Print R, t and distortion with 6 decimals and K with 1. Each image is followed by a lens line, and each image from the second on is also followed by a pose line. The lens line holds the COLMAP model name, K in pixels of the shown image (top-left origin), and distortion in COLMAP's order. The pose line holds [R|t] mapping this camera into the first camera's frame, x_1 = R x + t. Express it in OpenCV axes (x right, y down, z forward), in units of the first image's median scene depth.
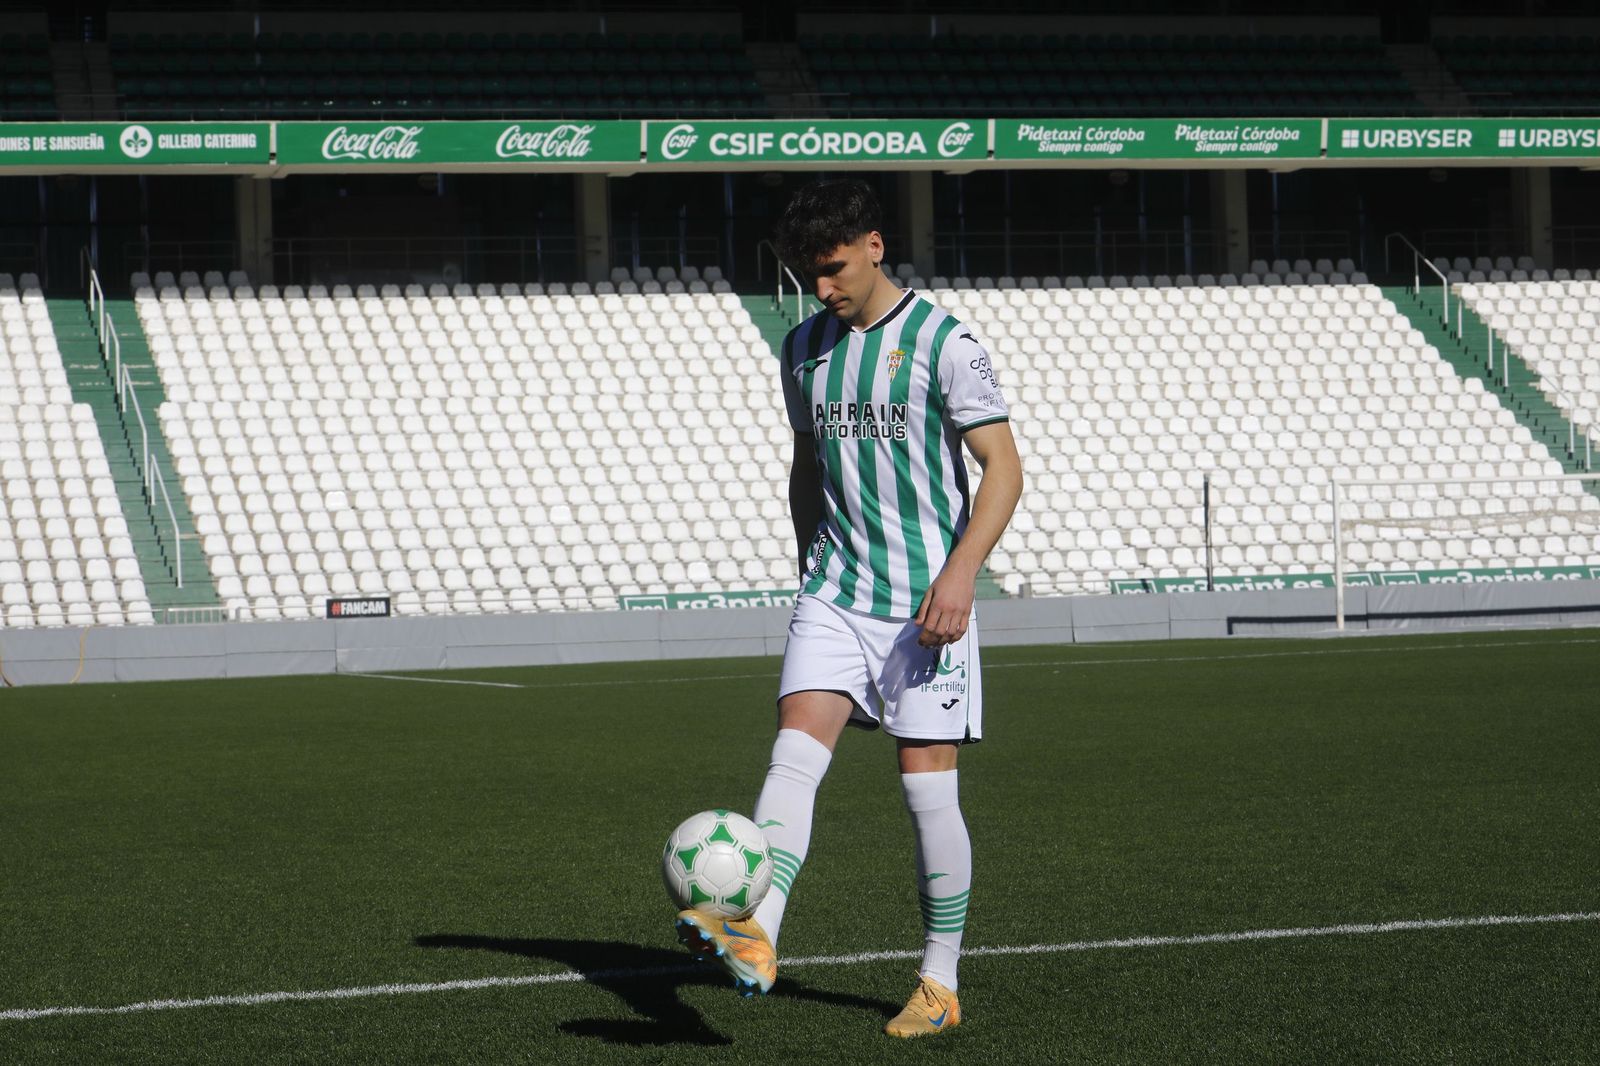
lens RADIAL K [[690.2, 0, 800.0], [0, 690.2, 533.0], [0, 0, 1]] dist [0.002511, -0.000373]
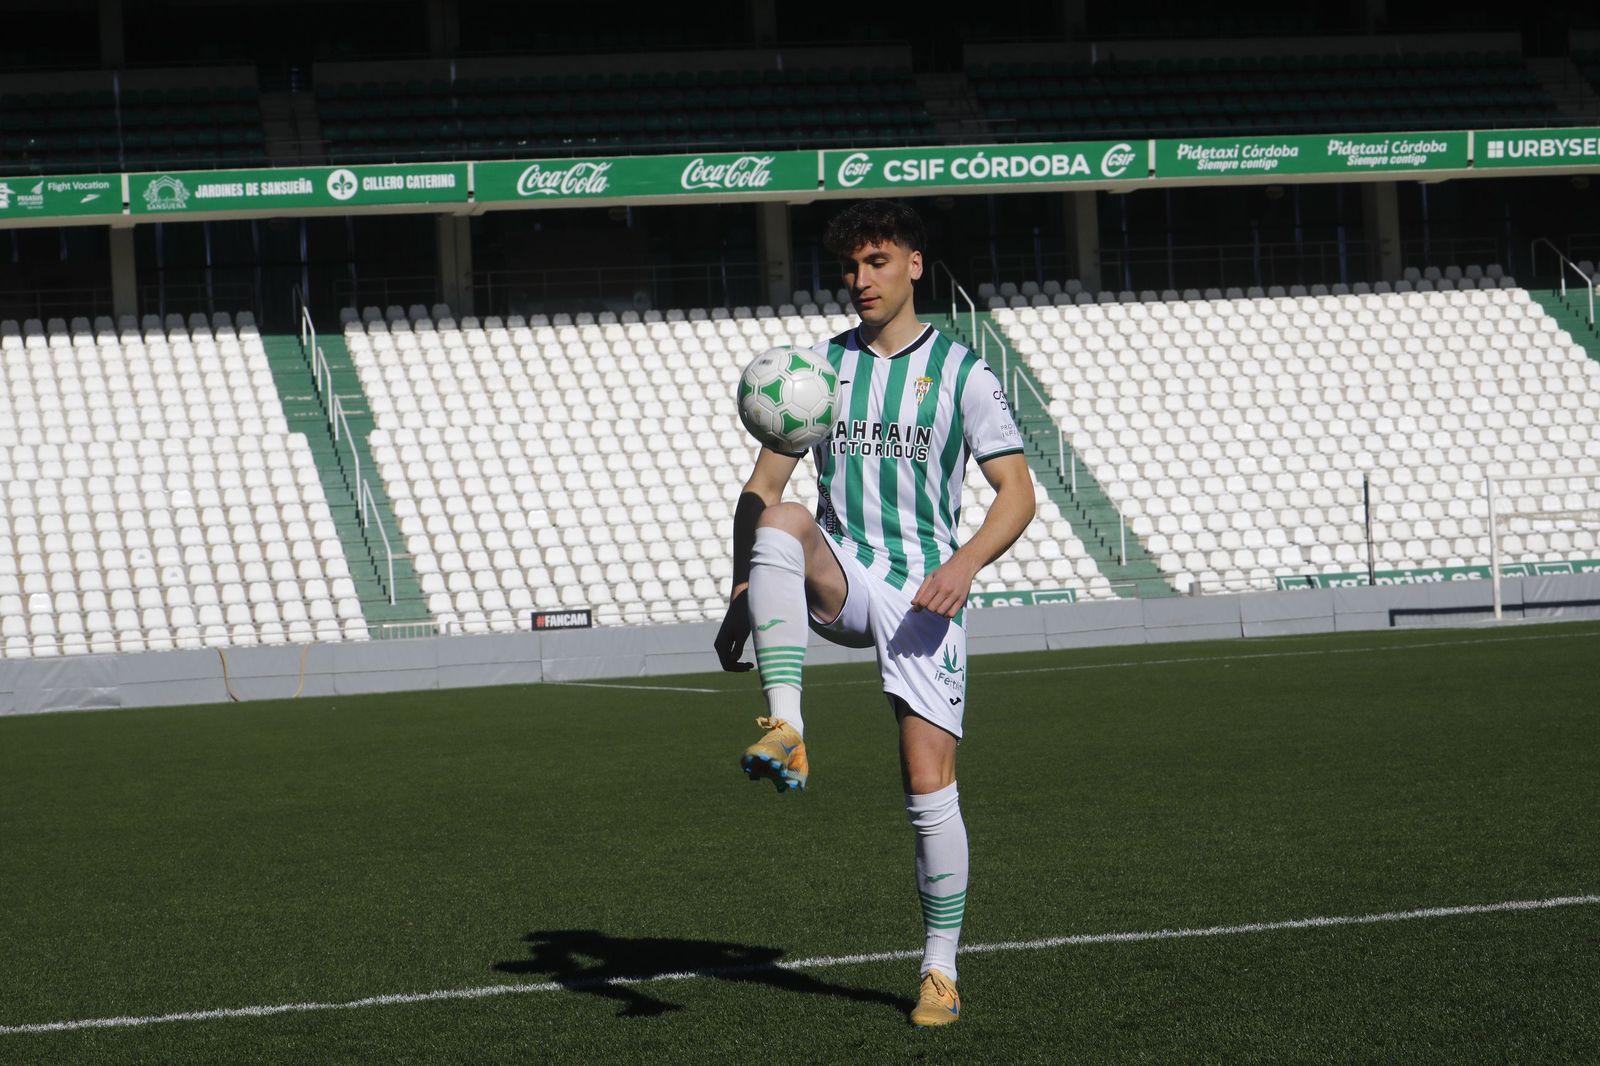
lens RADIAL K [[665.6, 0, 800.2], [0, 665.6, 547.4], [0, 0, 1]] dist [0.000158, -0.000252]
pose [[0.999687, -0.024041, -0.006942, -0.263817], [0.024033, 0.999710, -0.001320, 0.007559], [0.006971, 0.001153, 0.999975, -0.012732]]
